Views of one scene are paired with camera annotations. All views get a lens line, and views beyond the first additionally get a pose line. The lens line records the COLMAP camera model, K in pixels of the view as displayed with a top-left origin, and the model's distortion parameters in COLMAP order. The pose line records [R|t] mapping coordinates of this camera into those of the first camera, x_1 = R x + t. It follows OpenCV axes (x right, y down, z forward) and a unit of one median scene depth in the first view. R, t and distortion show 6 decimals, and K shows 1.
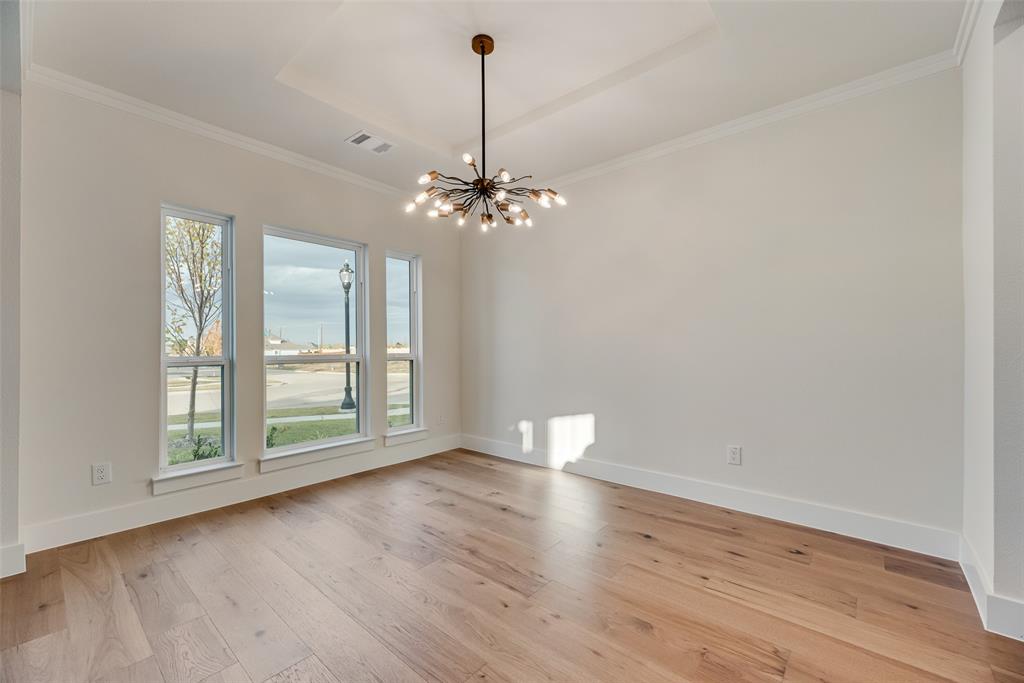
lens RADIAL K [[415.0, 0, 514.9], [0, 415.0, 344.0], [0, 0, 1]] dist [-0.000659, 0.000645]
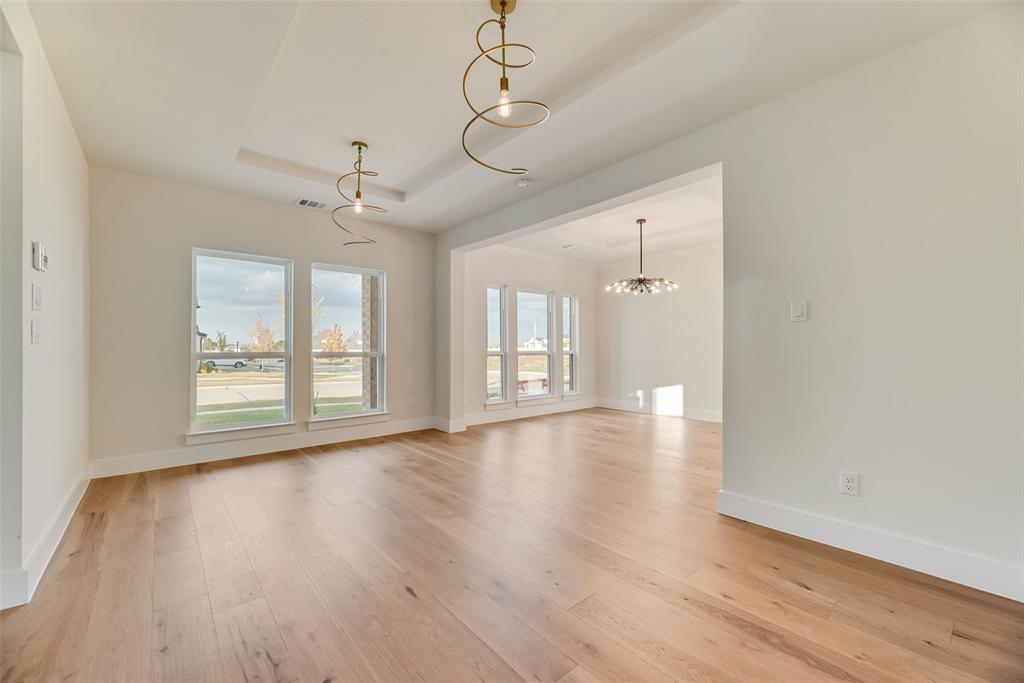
lens RADIAL K [[415.0, 0, 509.8], [0, 415.0, 343.2], [0, 0, 1]] dist [-0.000659, 0.000645]
pose [[0.988522, 0.001028, -0.151072, -0.248499], [-0.001615, 0.999992, -0.003764, -0.001929], [0.151067, 0.003965, 0.988516, -0.792396]]
